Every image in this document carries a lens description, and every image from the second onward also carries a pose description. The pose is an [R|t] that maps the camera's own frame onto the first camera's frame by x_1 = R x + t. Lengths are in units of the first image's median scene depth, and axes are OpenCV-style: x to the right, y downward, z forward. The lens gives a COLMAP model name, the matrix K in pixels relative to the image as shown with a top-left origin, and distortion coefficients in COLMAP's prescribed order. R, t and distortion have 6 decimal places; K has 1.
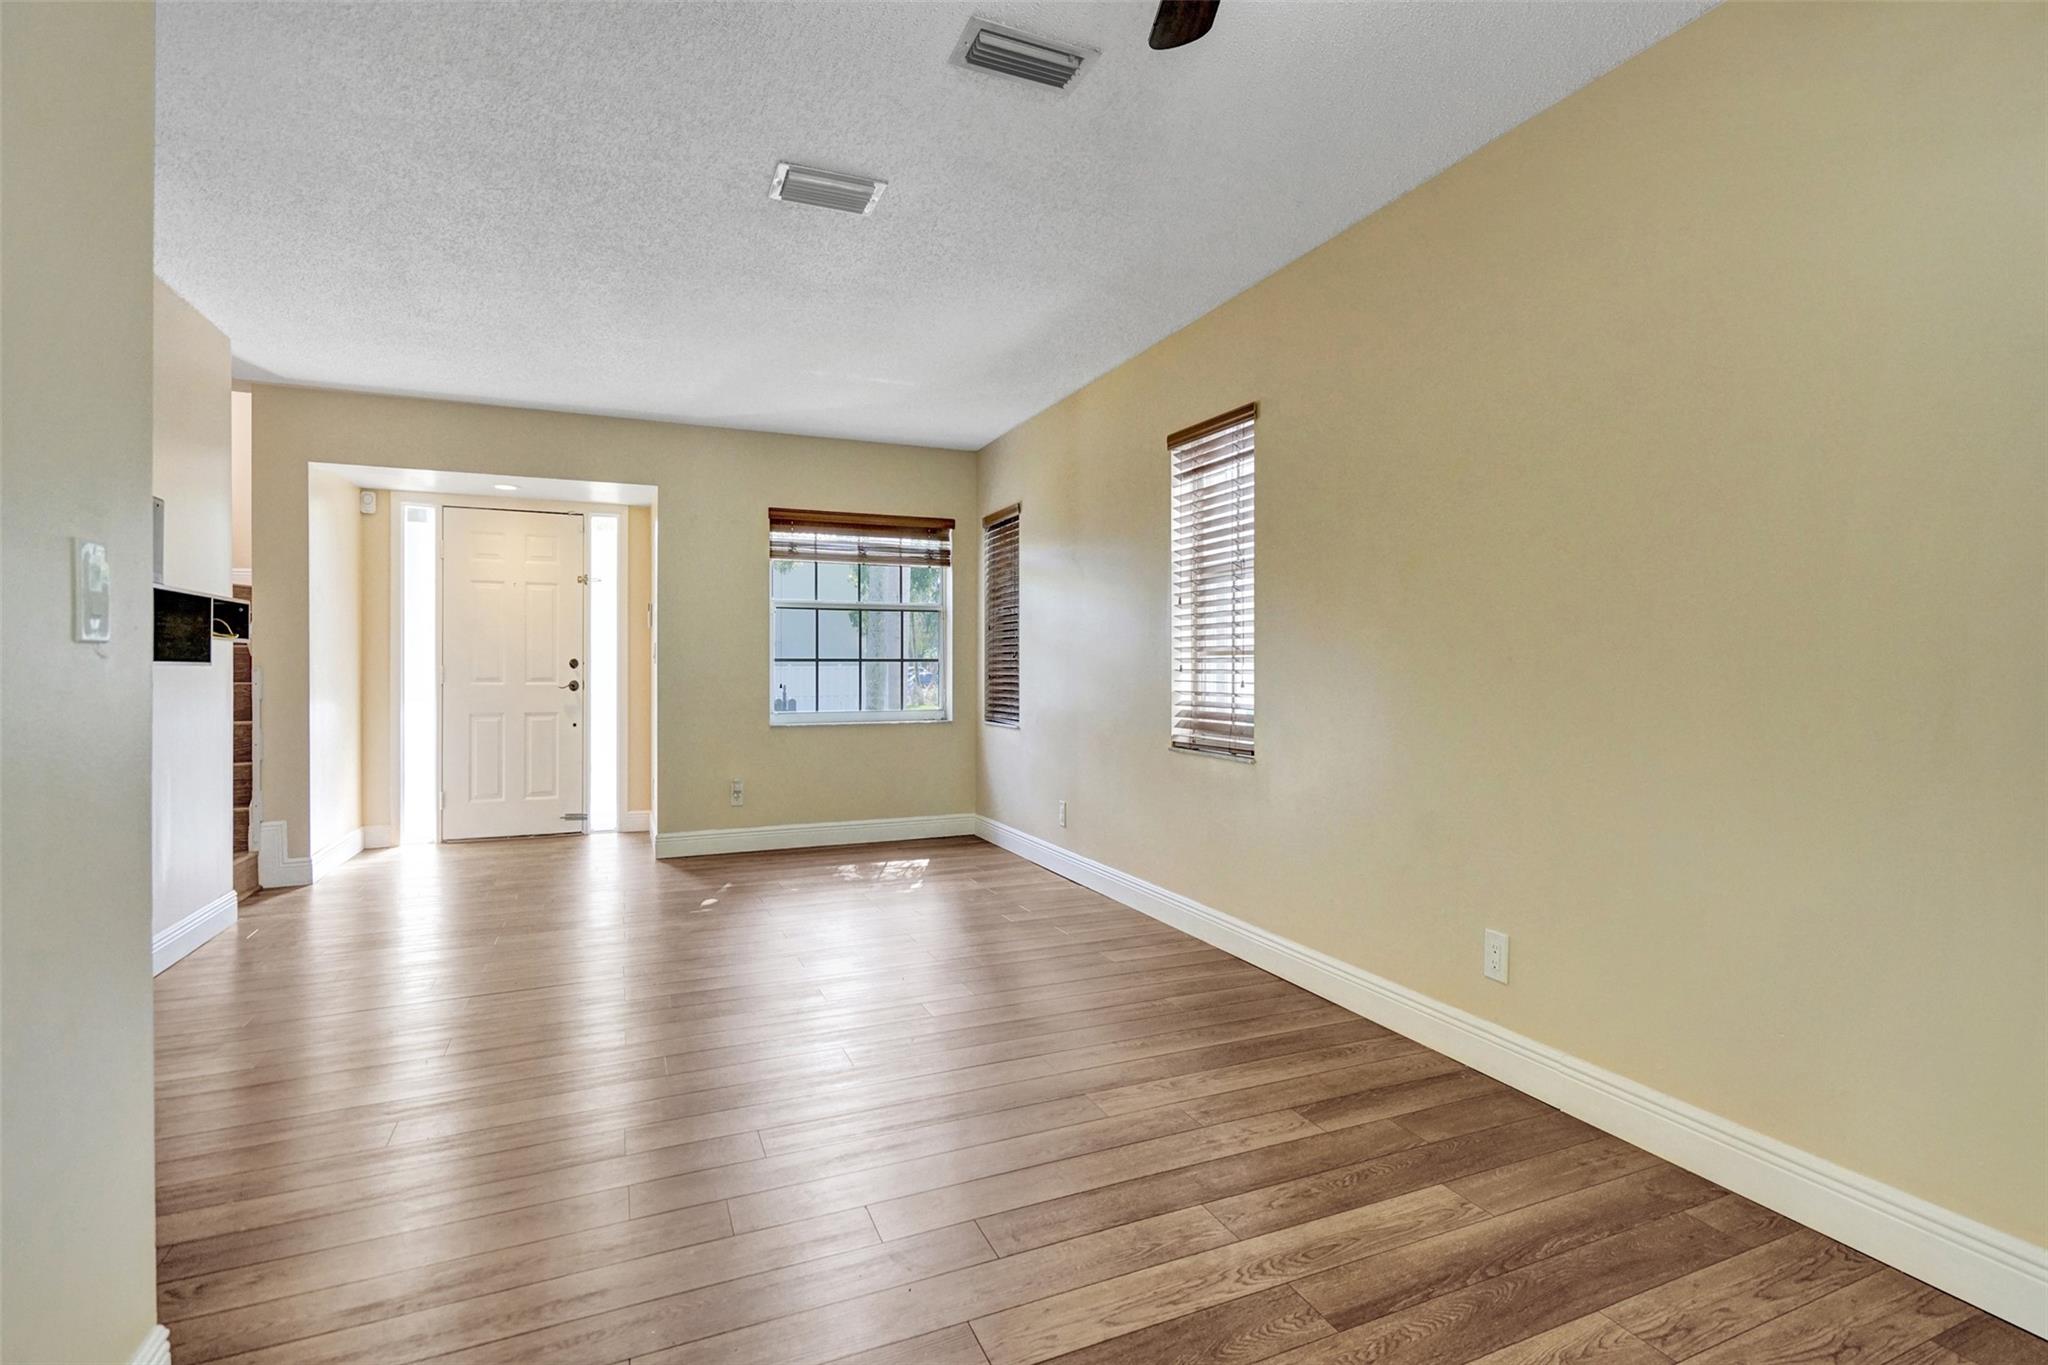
lens RADIAL K [[951.4, 0, 1035.5], [0, 951.4, 674.5], [0, 0, 1]] dist [-0.002103, 0.000812]
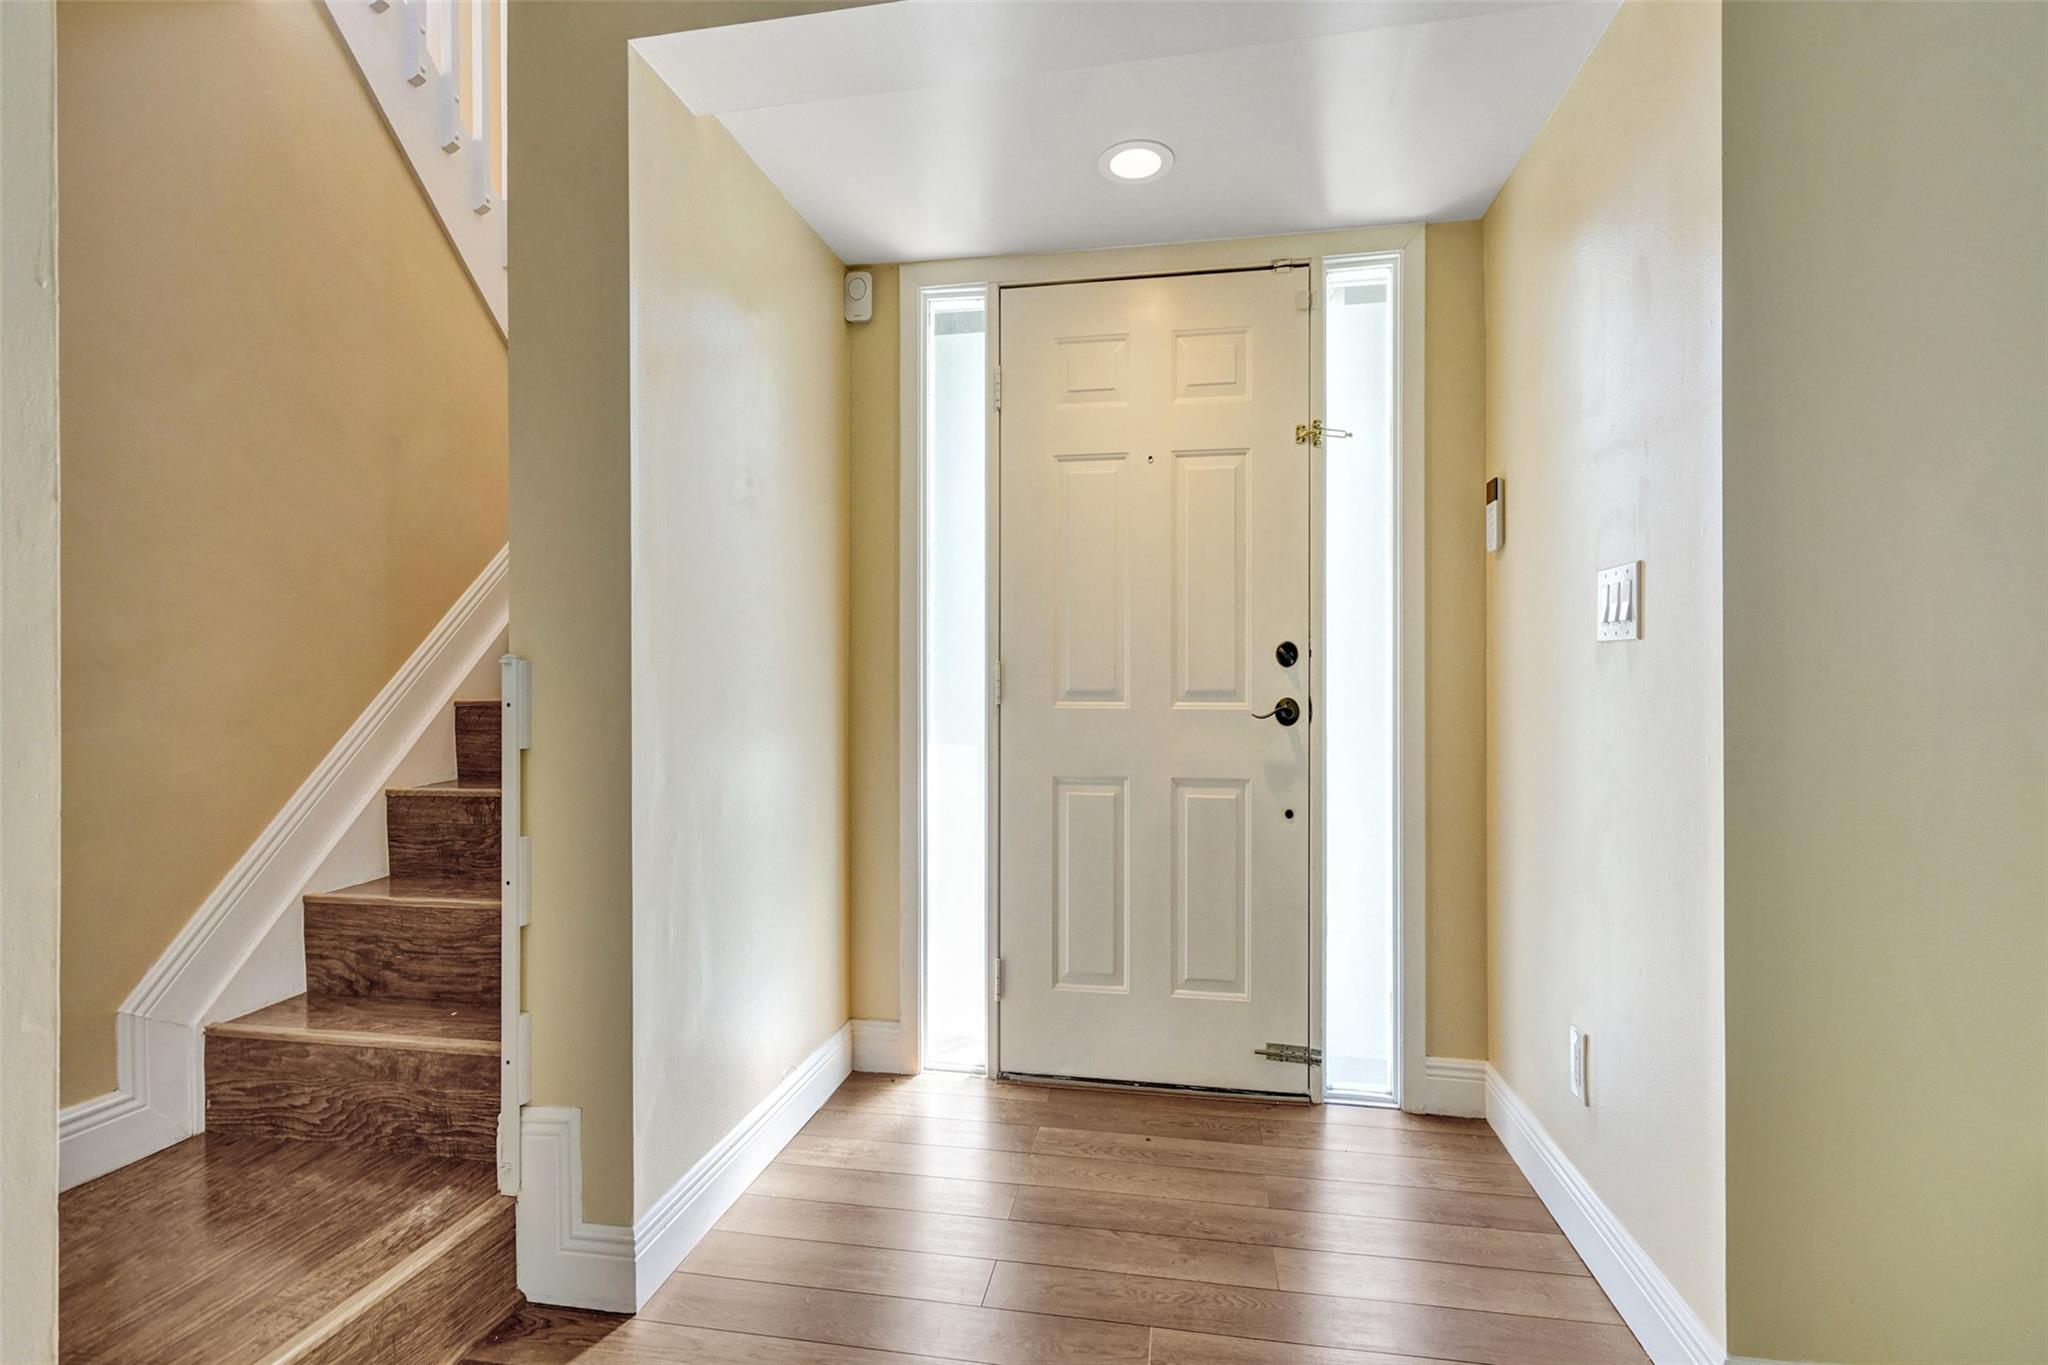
lens RADIAL K [[951.4, 0, 1025.3], [0, 951.4, 679.0], [0, 0, 1]] dist [-0.002103, 0.000812]
pose [[0.830632, -0.000275, -0.556821, -0.368474], [0.001075, 0.999999, 0.001109, -0.001964], [0.556820, -0.001520, 0.830632, 0.637744]]
